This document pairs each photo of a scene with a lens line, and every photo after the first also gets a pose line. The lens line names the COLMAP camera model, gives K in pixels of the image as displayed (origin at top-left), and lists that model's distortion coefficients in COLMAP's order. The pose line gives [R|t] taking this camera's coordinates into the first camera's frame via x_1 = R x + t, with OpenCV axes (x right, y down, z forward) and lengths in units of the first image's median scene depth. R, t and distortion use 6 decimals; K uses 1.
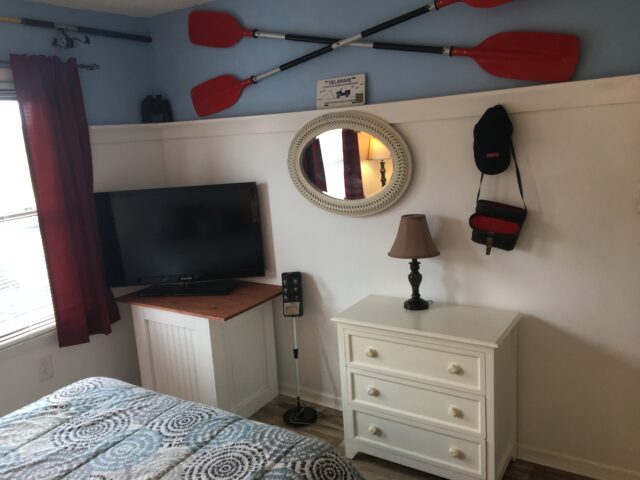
lens RADIAL K [[536.6, 0, 317.4], [0, 536.6, 241.0], [0, 0, 1]] dist [0.063230, -0.081289]
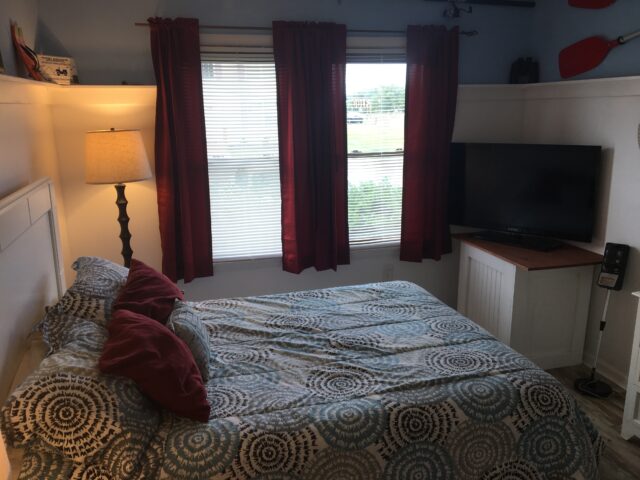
lens RADIAL K [[536.6, 0, 317.4], [0, 536.6, 241.0], [0, 0, 1]] dist [0.063230, -0.081289]
pose [[0.743779, 0.214551, -0.633057, 0.173556], [-0.175229, 0.976549, 0.125089, 0.027443], [0.645049, 0.017892, 0.763932, -0.094224]]
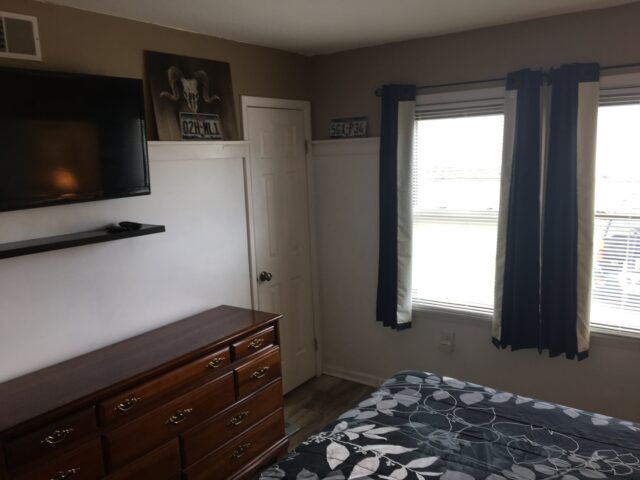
lens RADIAL K [[536.6, 0, 317.4], [0, 536.6, 241.0], [0, 0, 1]] dist [0.063230, -0.081289]
pose [[-0.046253, 0.207975, -0.977040, 0.414517], [-0.177714, 0.960771, 0.212925, -0.096447], [0.982995, 0.183483, -0.007479, 0.375867]]
